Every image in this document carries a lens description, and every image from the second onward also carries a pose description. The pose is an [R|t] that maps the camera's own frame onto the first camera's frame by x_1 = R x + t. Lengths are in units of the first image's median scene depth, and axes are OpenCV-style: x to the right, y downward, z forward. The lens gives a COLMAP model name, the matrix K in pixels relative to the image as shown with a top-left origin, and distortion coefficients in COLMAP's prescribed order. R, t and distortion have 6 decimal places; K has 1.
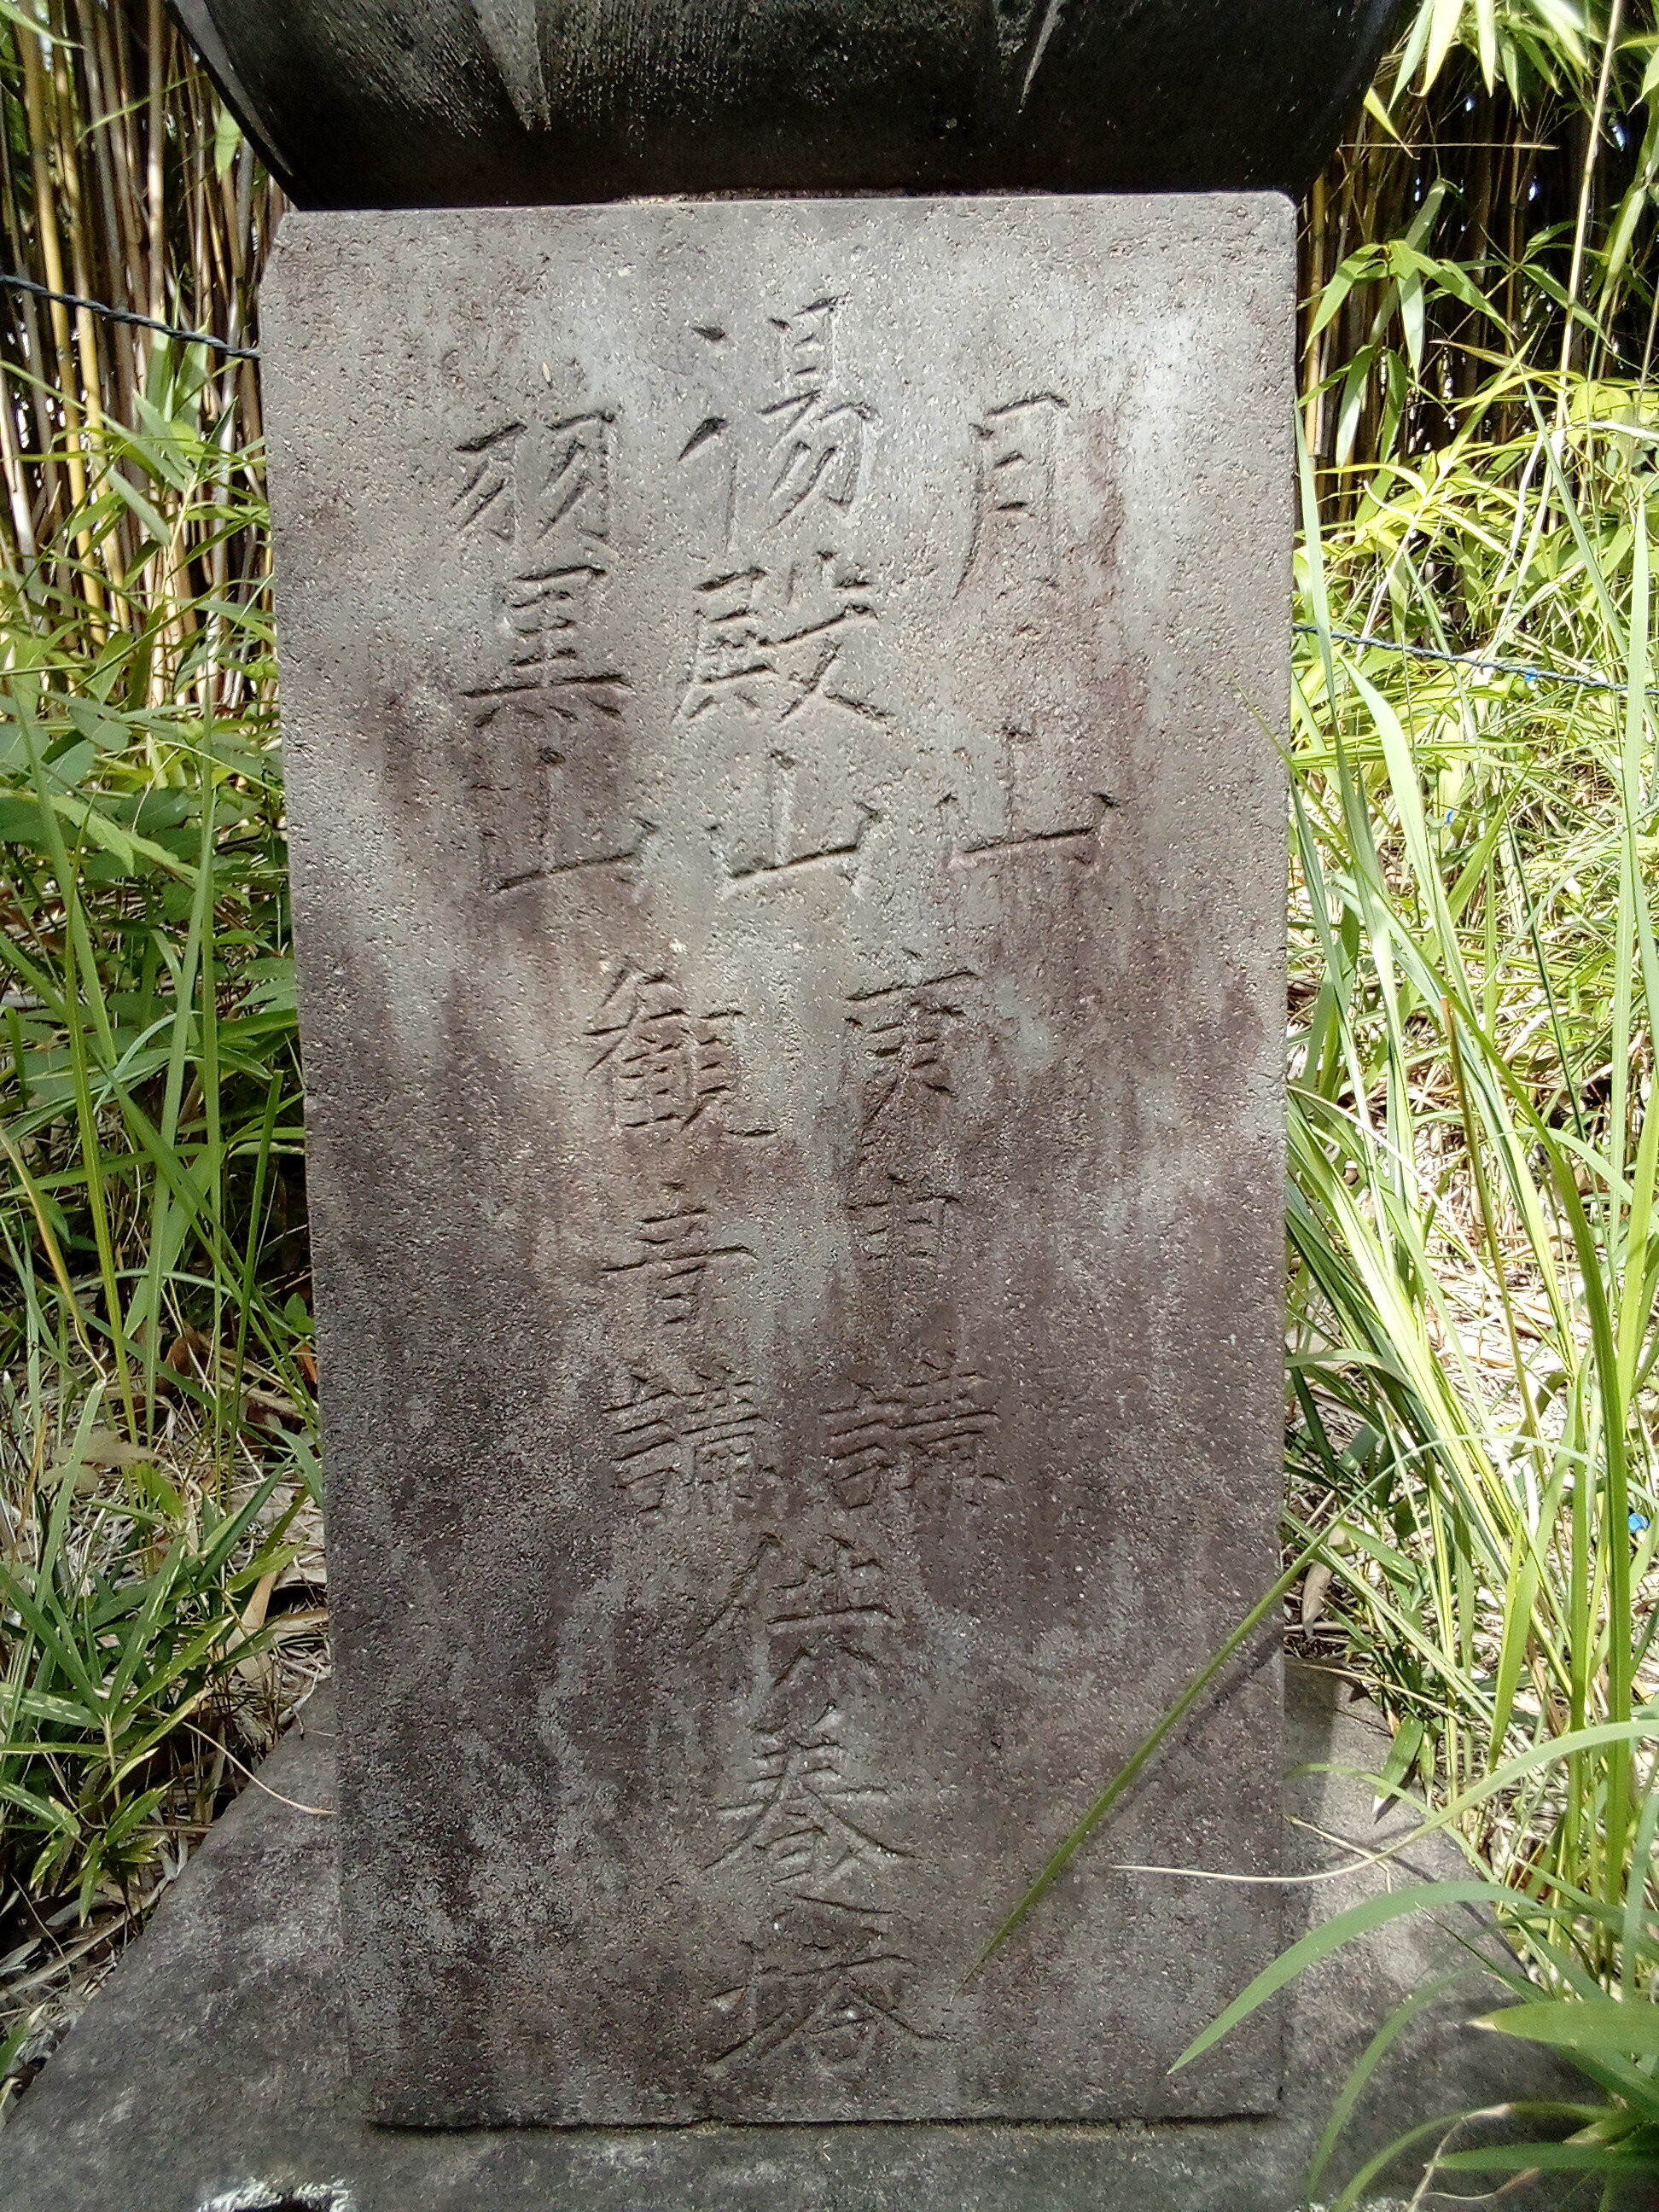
lens RADIAL K [[1817.1, 0, 844.2], [0, 1817.1, 1108.2], [0, 0, 1]] dist [0.061371, -0.087121]
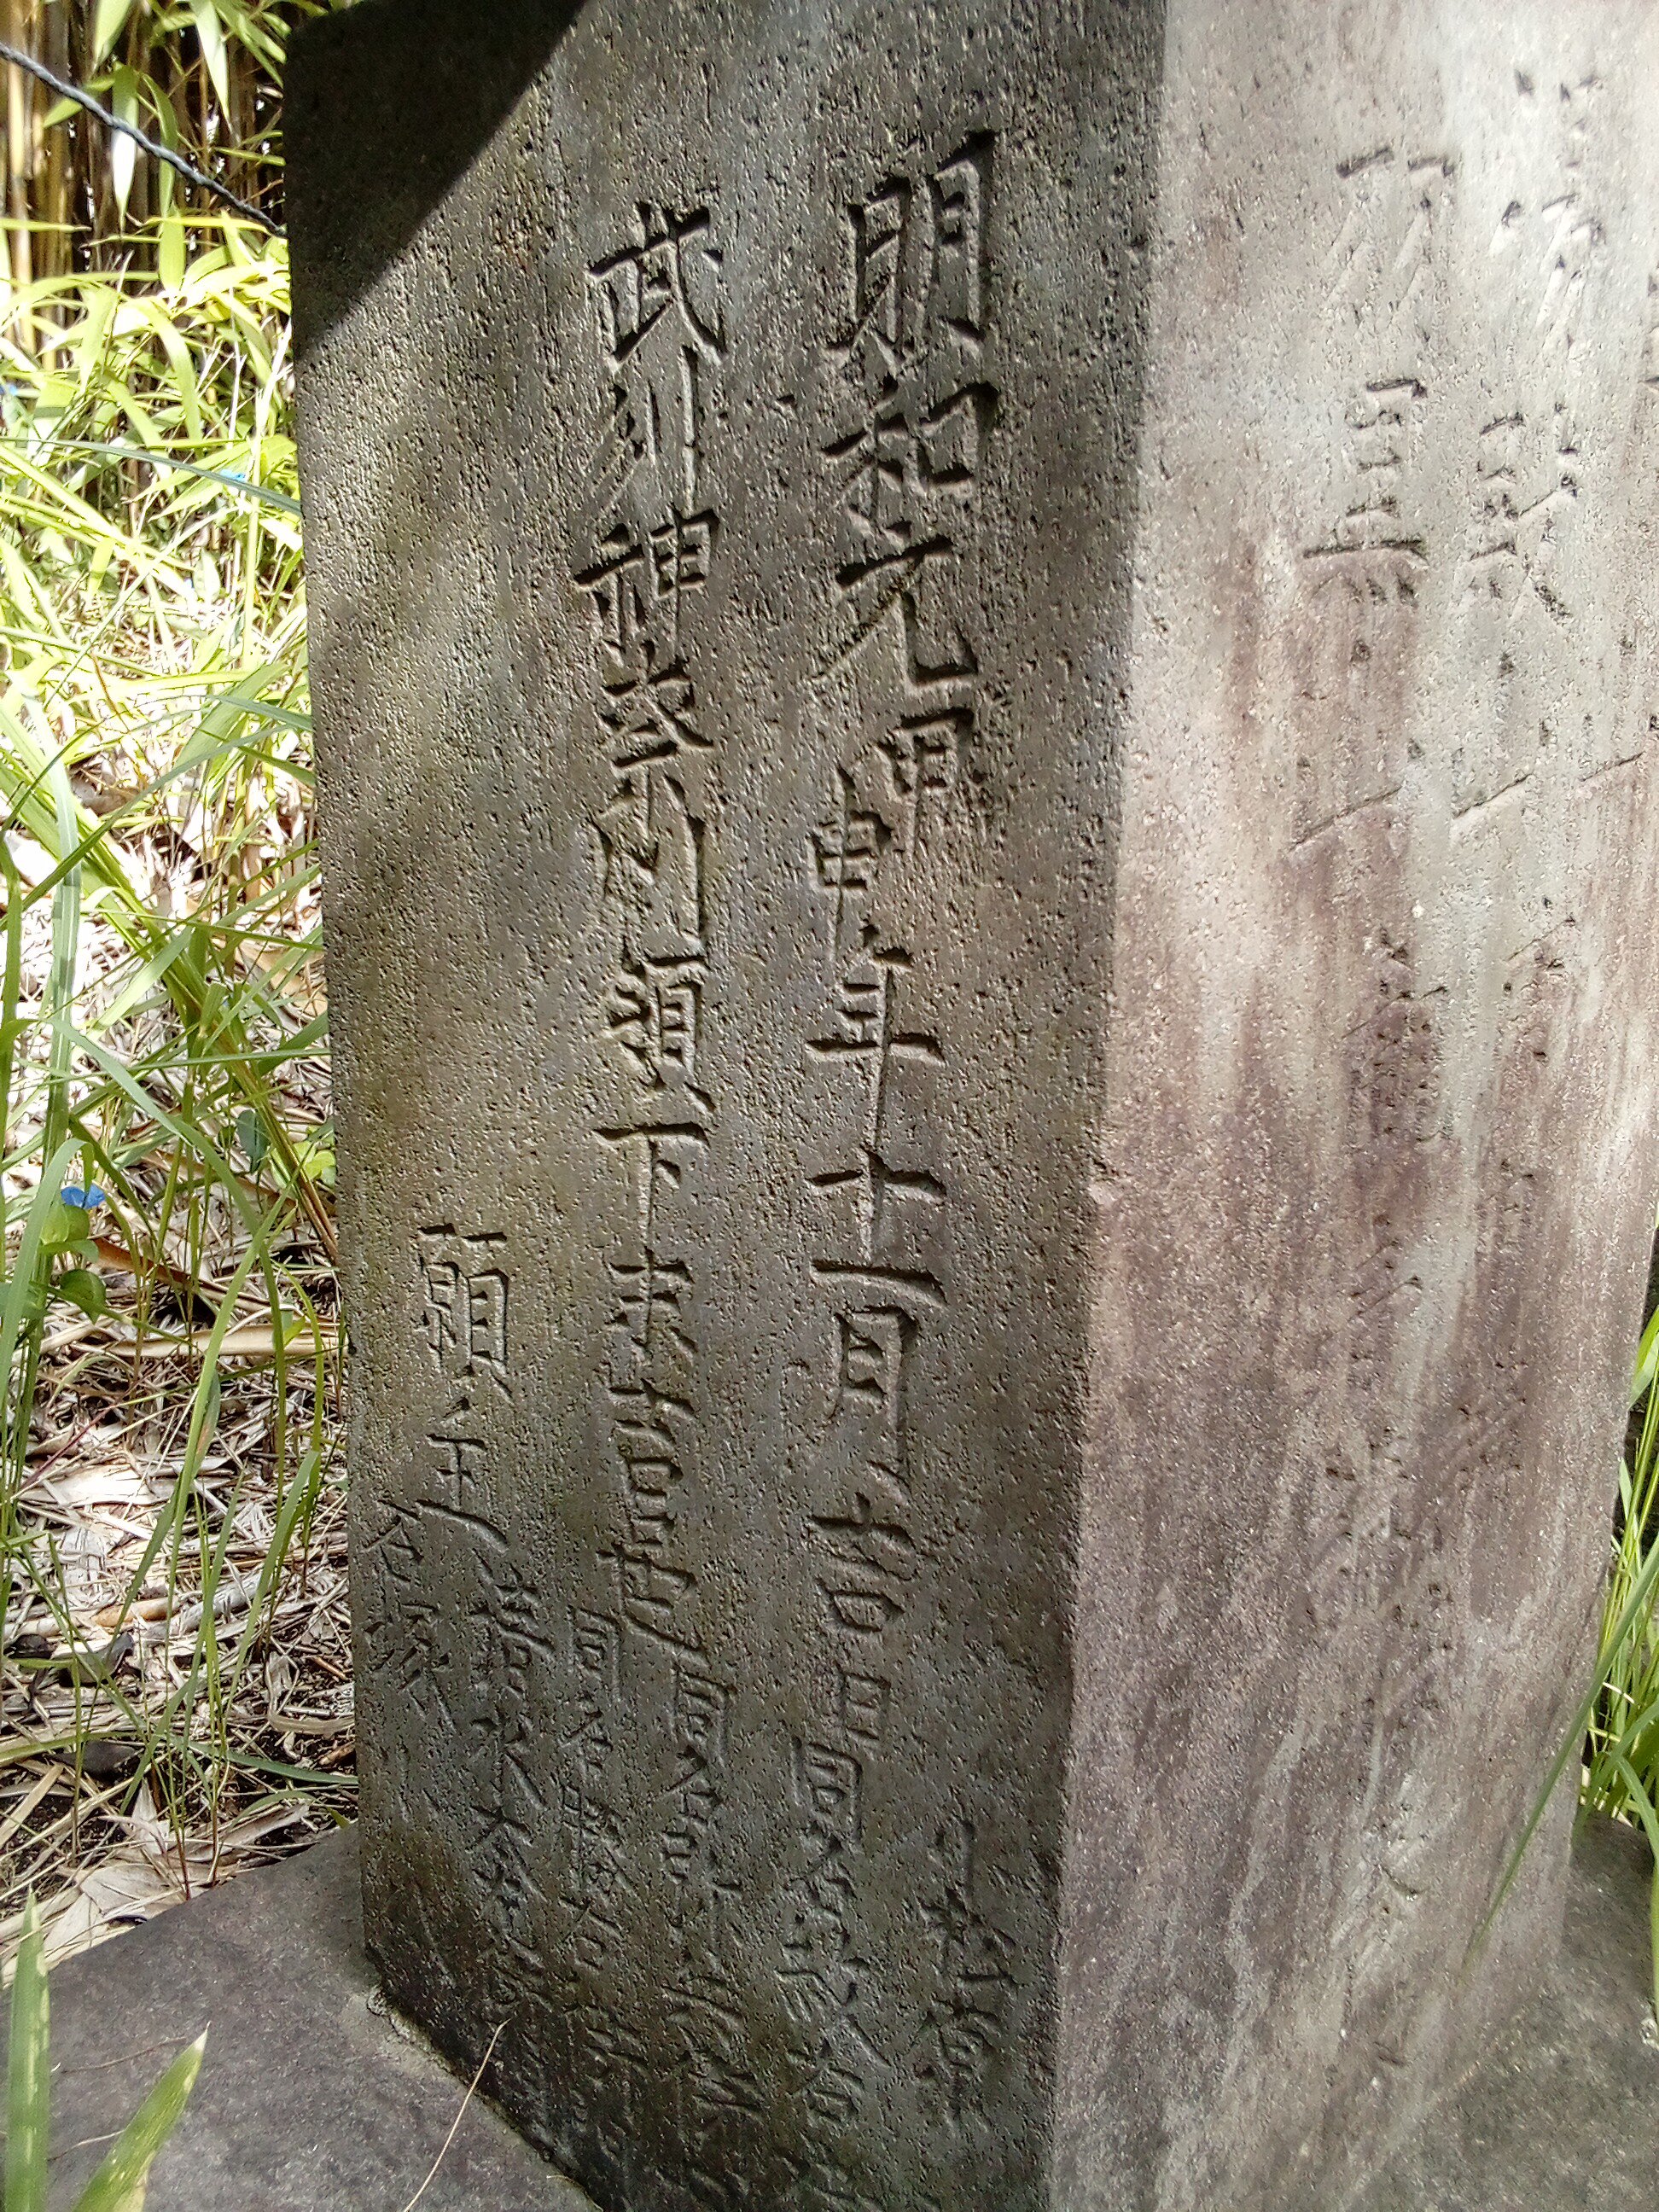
lens RADIAL K [[1817.1, 0, 820.1], [0, 1817.1, 1102.1], [0, 0, 1]] dist [0.061371, -0.087121]
pose [[0.692688, -0.136523, 0.708199, -0.783410], [0.057471, 0.989247, 0.134489, -0.121684], [-0.718944, -0.052458, 0.693085, 0.618794]]
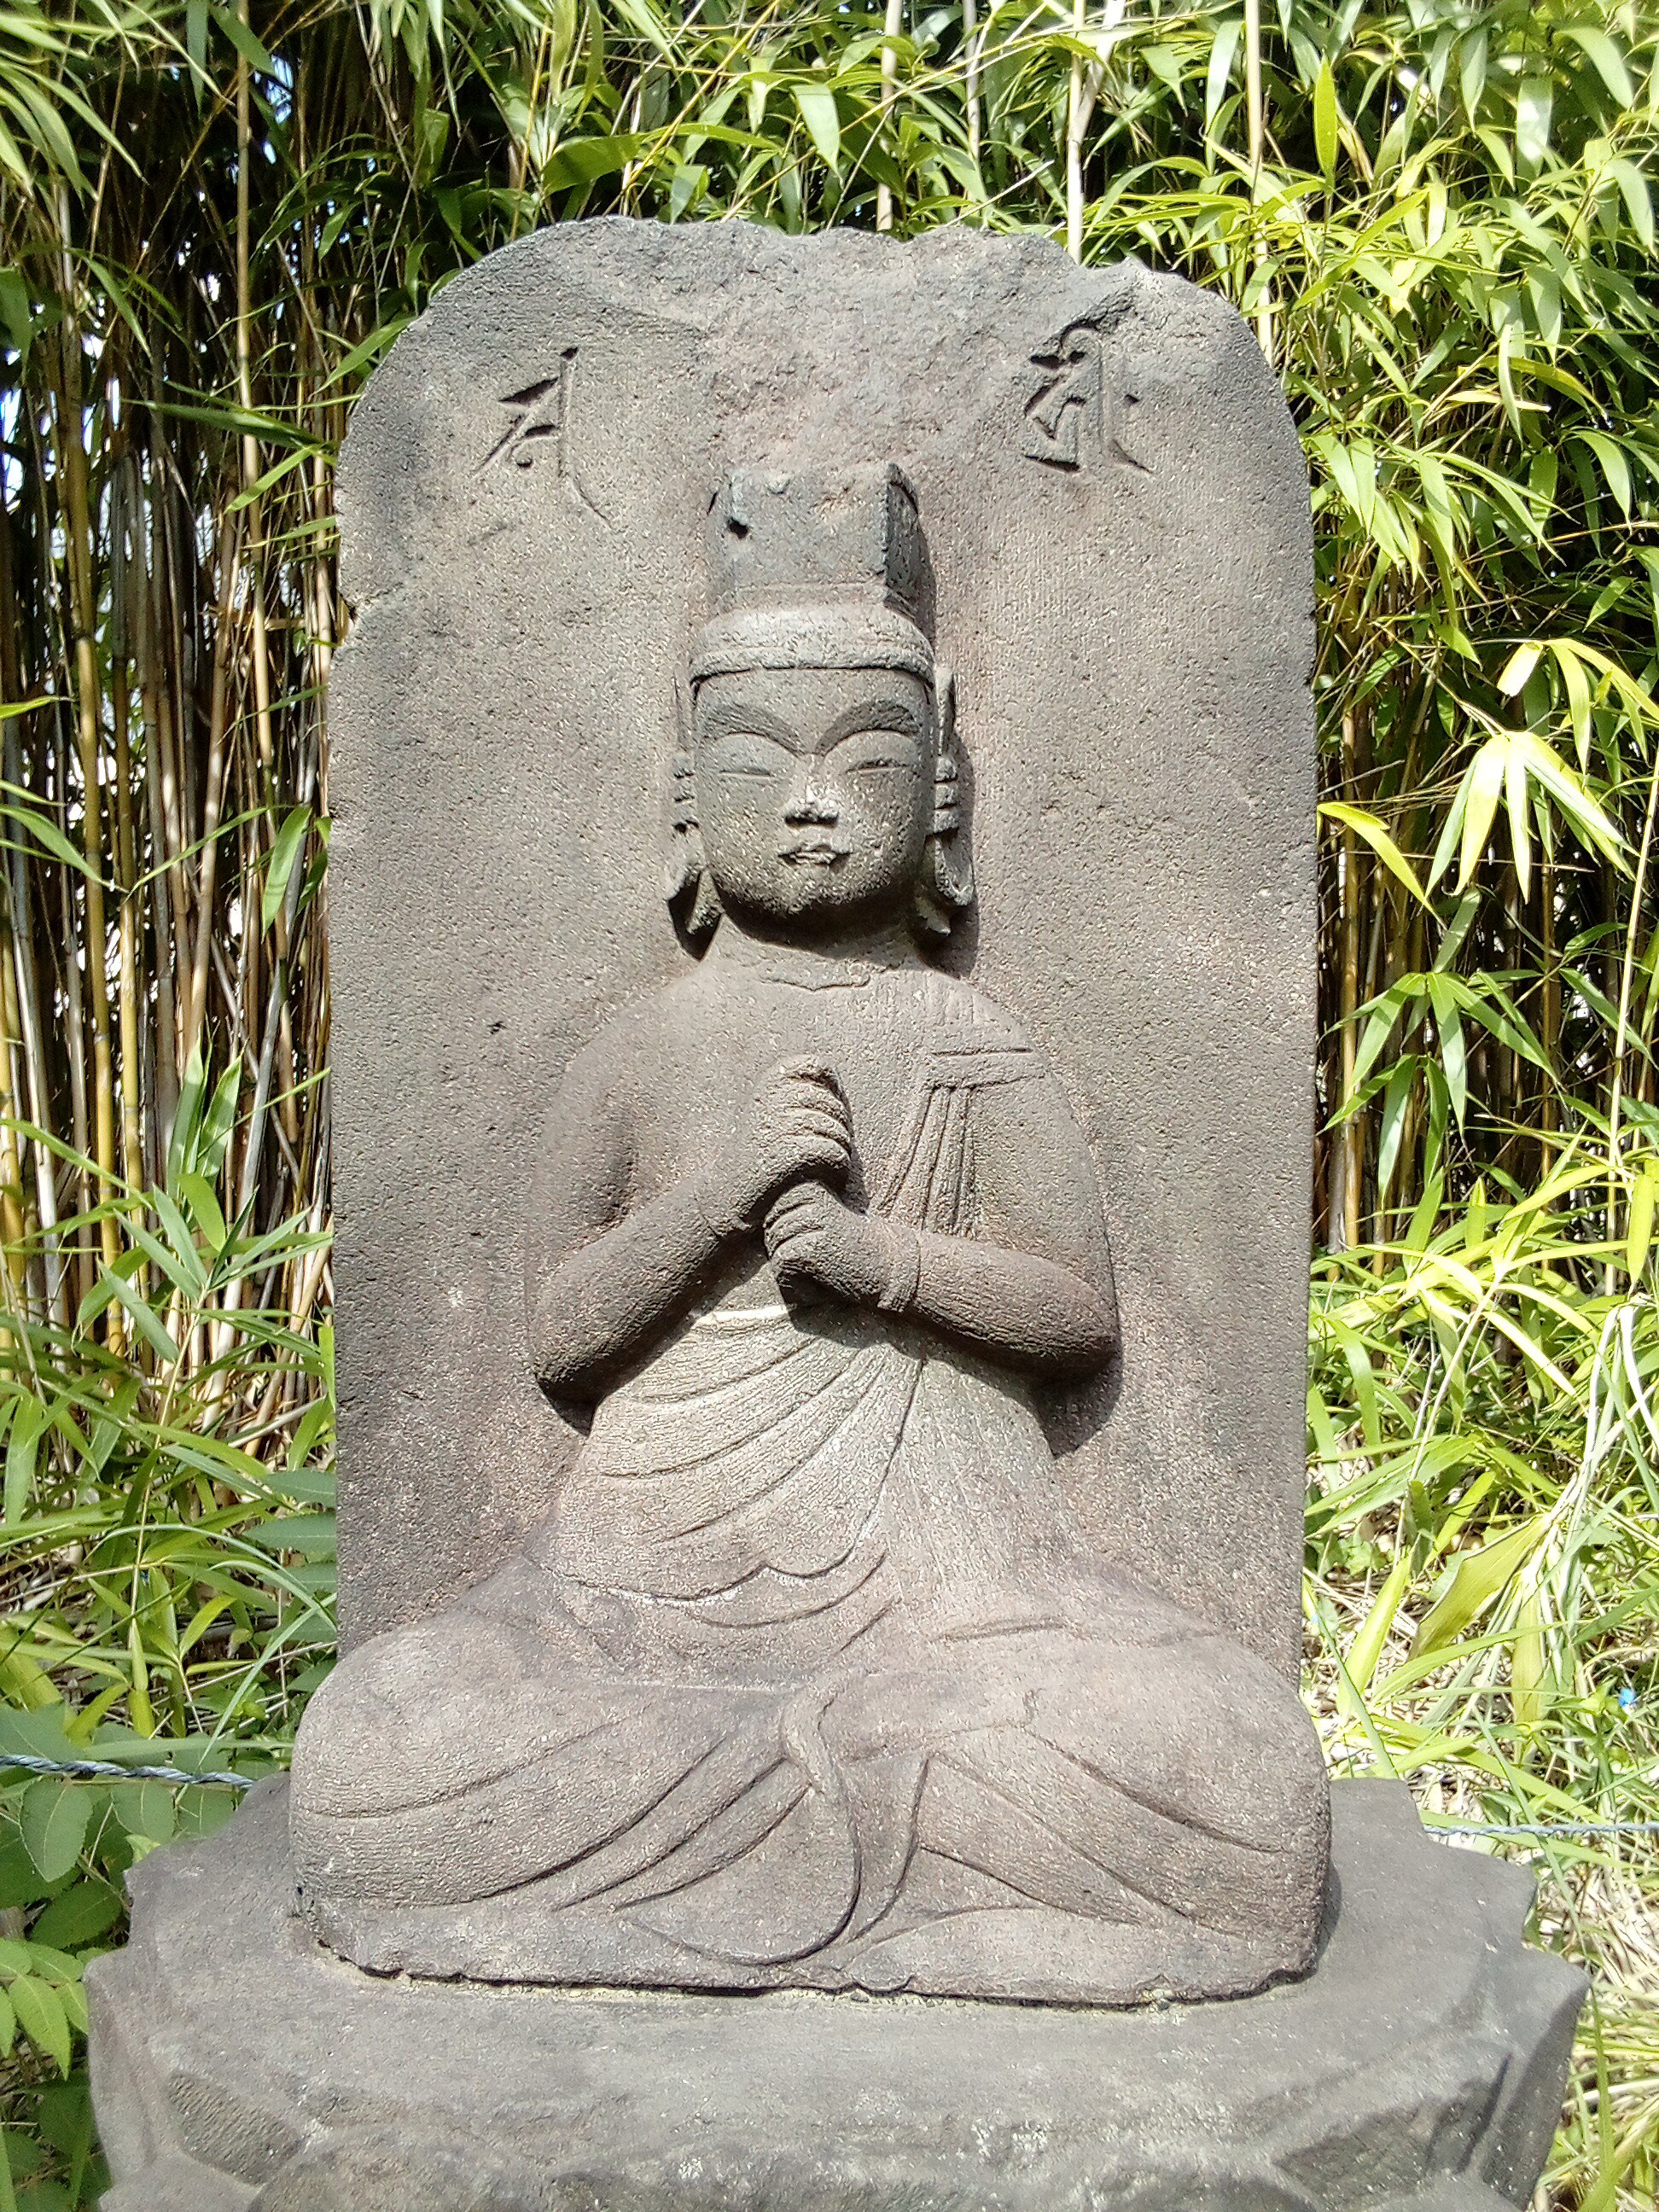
lens RADIAL K [[1817.1, 0, 843.8], [0, 1817.1, 1111.1], [0, 0, 1]] dist [0.061371, -0.087121]
pose [[0.999750, 0.016273, -0.015351, -0.013248], [-0.018533, 0.986798, -0.160891, -0.971596], [0.012530, 0.161135, 0.986853, 0.109306]]
